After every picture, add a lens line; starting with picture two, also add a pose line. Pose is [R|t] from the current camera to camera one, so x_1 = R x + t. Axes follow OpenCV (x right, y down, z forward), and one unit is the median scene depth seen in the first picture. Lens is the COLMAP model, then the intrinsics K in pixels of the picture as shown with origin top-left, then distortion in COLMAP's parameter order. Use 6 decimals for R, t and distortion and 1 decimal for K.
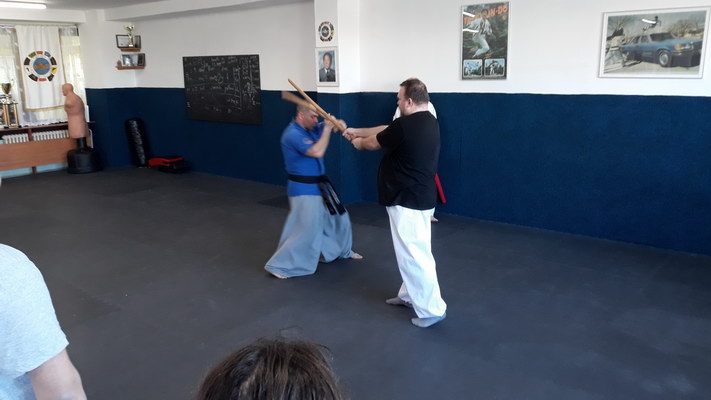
lens RADIAL K [[594.6, 0, 349.4], [0, 594.6, 207.7], [0, 0, 1]] dist [0.017170, -0.024644]
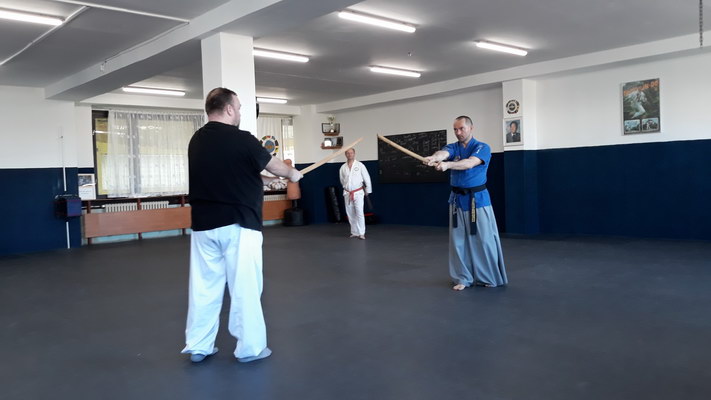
lens RADIAL K [[594.6, 0, 349.6], [0, 594.6, 197.0], [0, 0, 1]] dist [0.017170, -0.024644]
pose [[0.991467, -0.009440, -0.130018, -0.226050], [-0.016395, 0.980426, -0.196203, 0.178511], [0.129325, 0.196660, 0.971905, -0.335668]]
